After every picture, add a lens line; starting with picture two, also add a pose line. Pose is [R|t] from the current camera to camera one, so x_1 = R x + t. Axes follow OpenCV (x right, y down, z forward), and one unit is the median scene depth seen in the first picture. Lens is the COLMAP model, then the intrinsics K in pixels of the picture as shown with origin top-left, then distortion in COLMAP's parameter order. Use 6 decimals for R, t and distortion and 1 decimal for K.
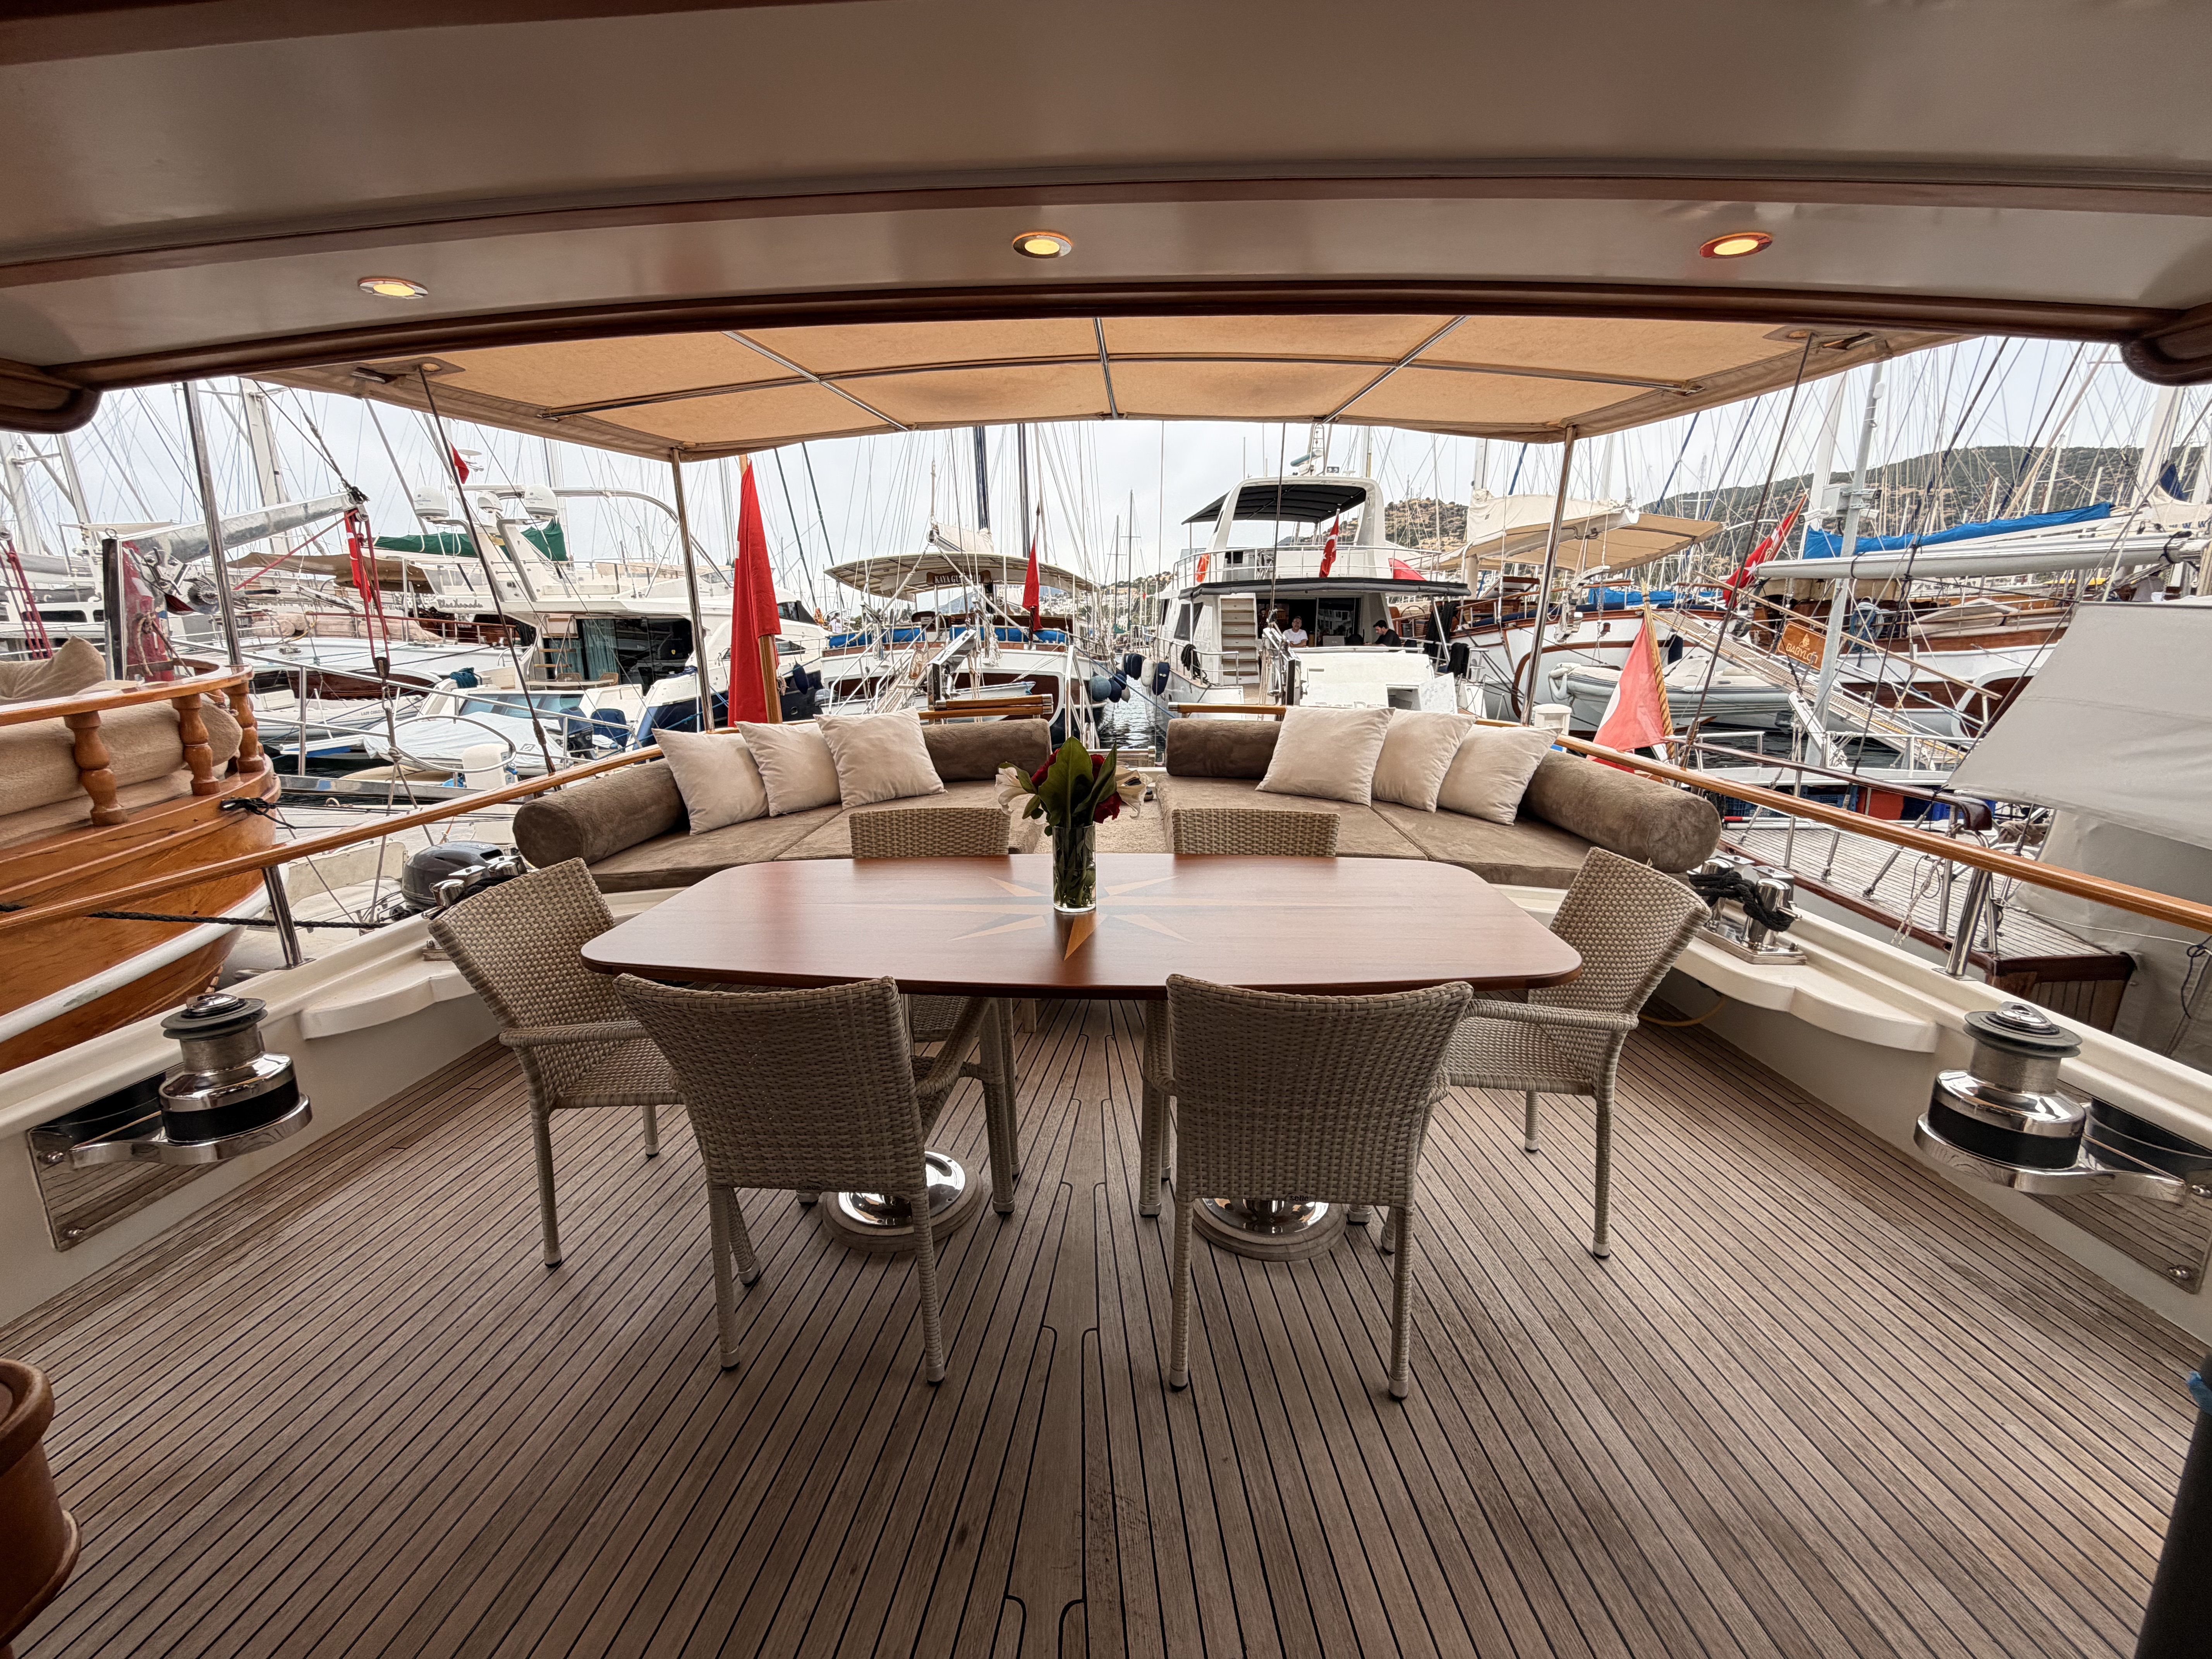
lens RADIAL K [[857.7, 0, 1094.9], [0, 857.7, 820.5], [0, 0, 1]] dist [-0.010930, -0.000182]
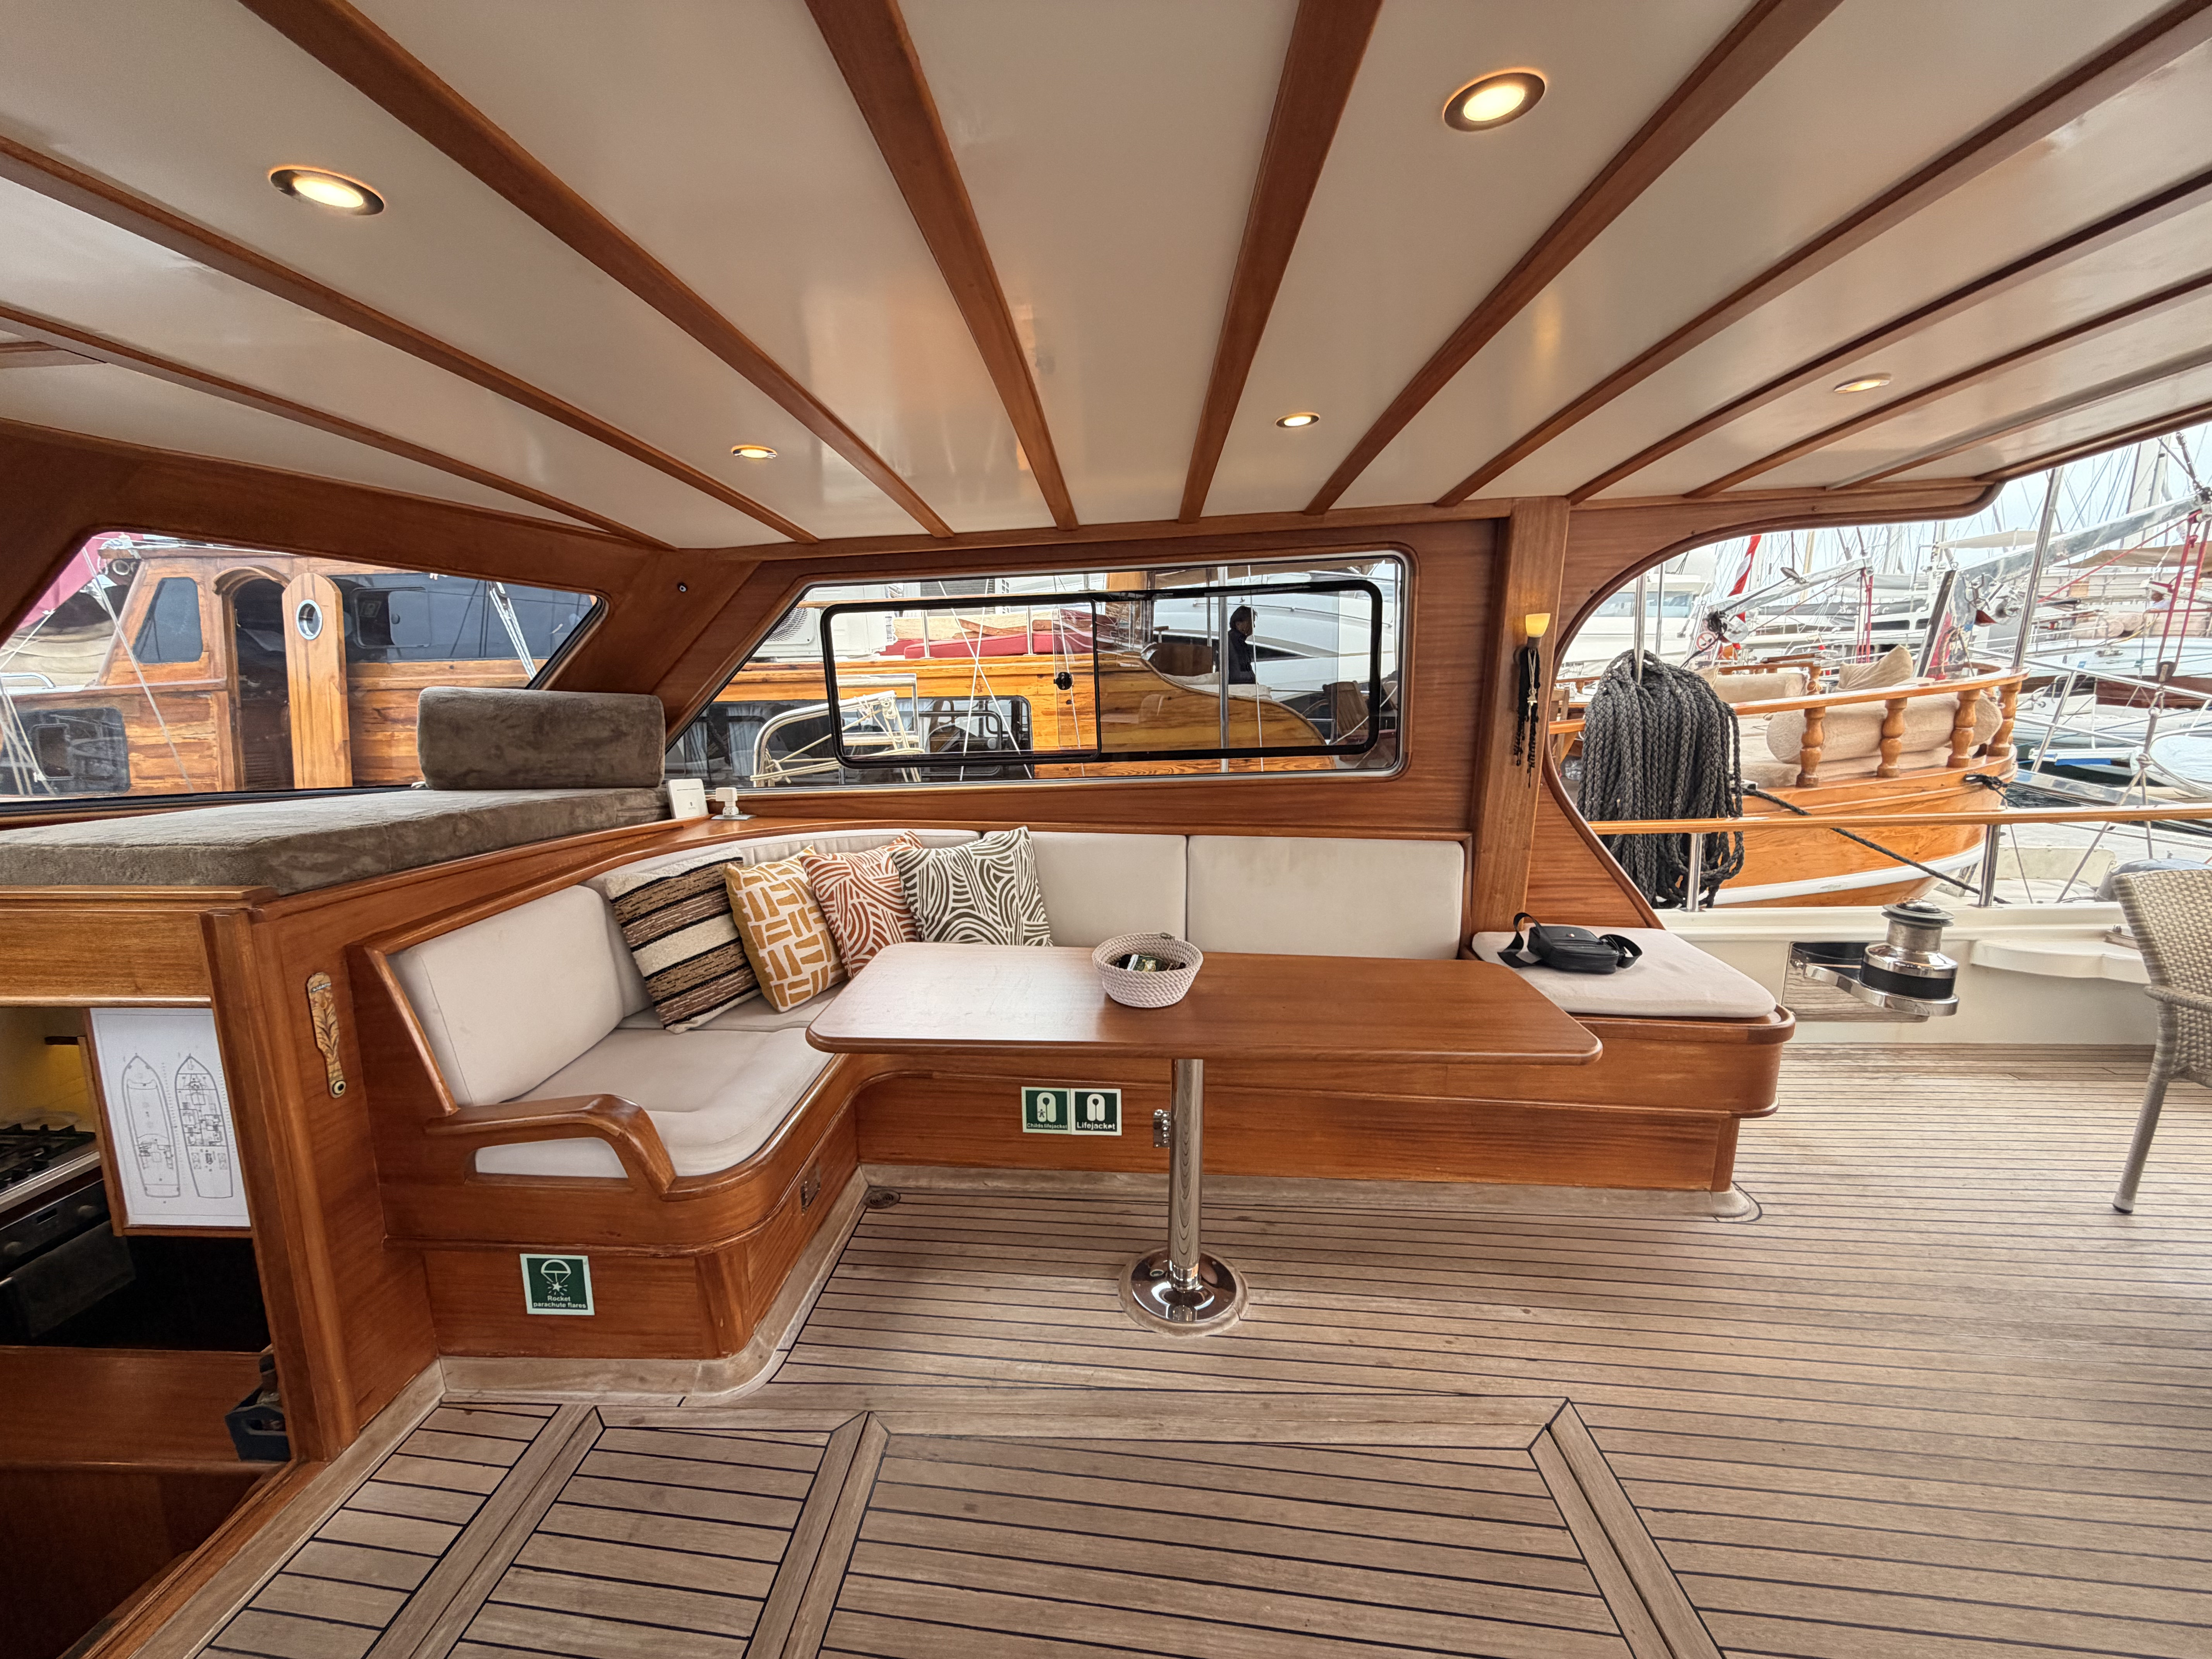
lens RADIAL K [[886.6, 0, 1096.6], [0, 886.6, 828.4], [0, 0, 1]] dist [0.000677, -0.000141]
pose [[0.007603, 0.190694, -0.981620, 0.308319], [-0.190250, 0.963994, 0.185796, 0.062791], [0.981706, 0.185341, 0.043609, -0.356152]]
